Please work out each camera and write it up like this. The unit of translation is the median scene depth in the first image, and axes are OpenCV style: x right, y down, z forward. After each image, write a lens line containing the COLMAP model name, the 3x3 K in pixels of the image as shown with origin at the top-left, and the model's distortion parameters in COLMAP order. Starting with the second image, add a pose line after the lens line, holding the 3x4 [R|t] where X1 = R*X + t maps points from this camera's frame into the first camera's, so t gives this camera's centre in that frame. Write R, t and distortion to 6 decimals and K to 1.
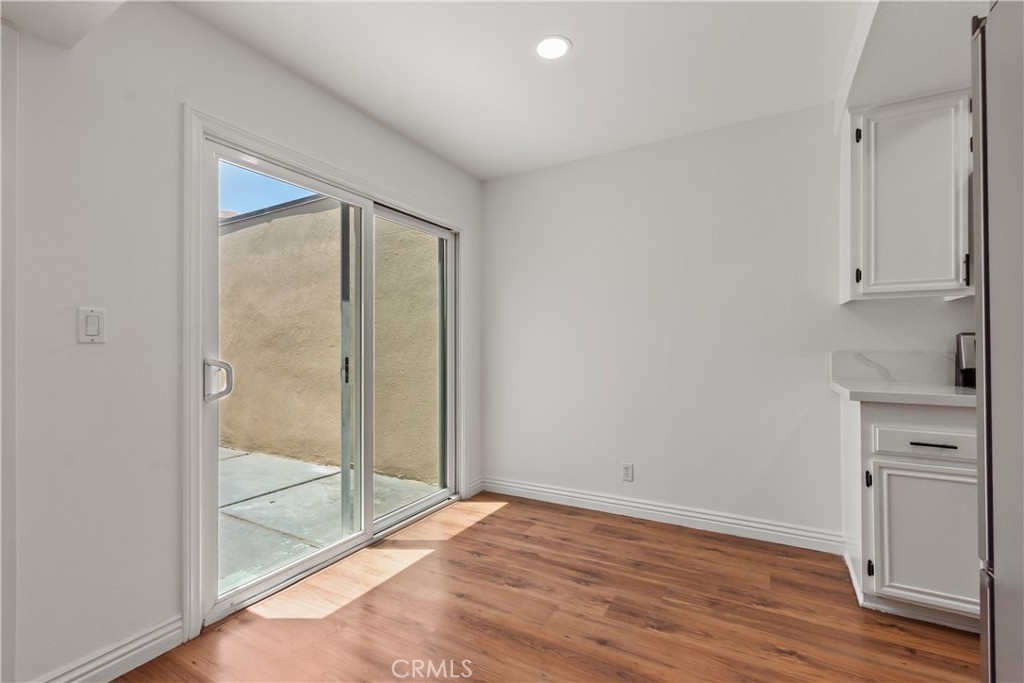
lens RADIAL K [[452.0, 0, 509.1], [0, 452.0, 338.7], [0, 0, 1]] dist [-0.004789, 0.000943]
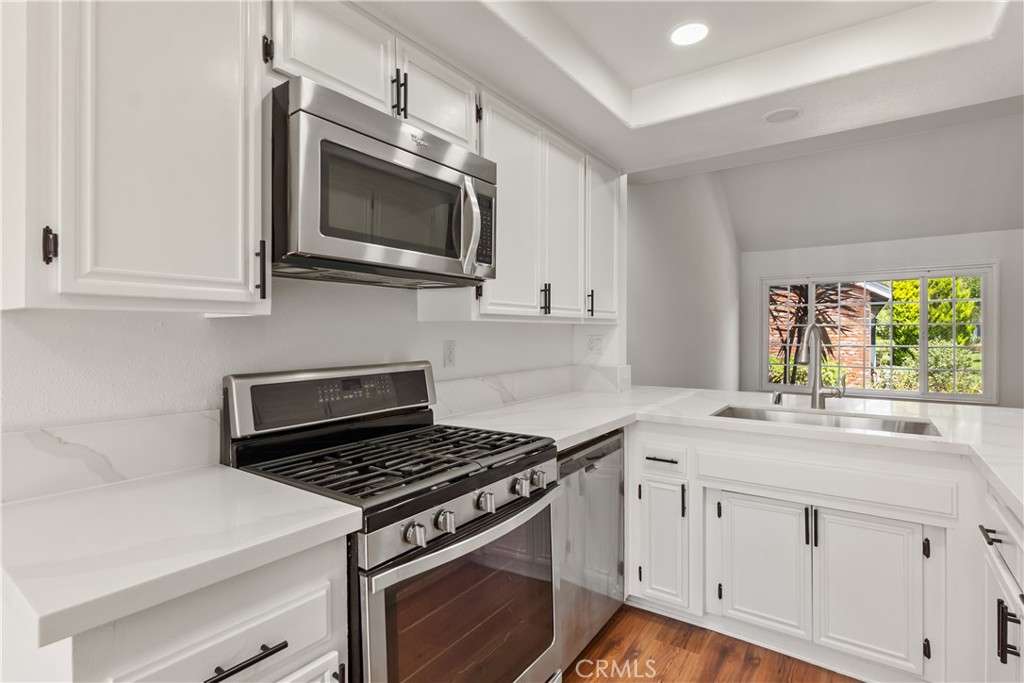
lens RADIAL K [[496.1, 0, 509.7], [0, 496.1, 338.2], [0, 0, 1]] dist [-0.001914, 0.000067]
pose [[0.109800, -0.006397, 0.993933, 0.388116], [-0.009065, 0.999931, 0.007437, -0.065969], [-0.993912, -0.009827, 0.109734, 0.548662]]
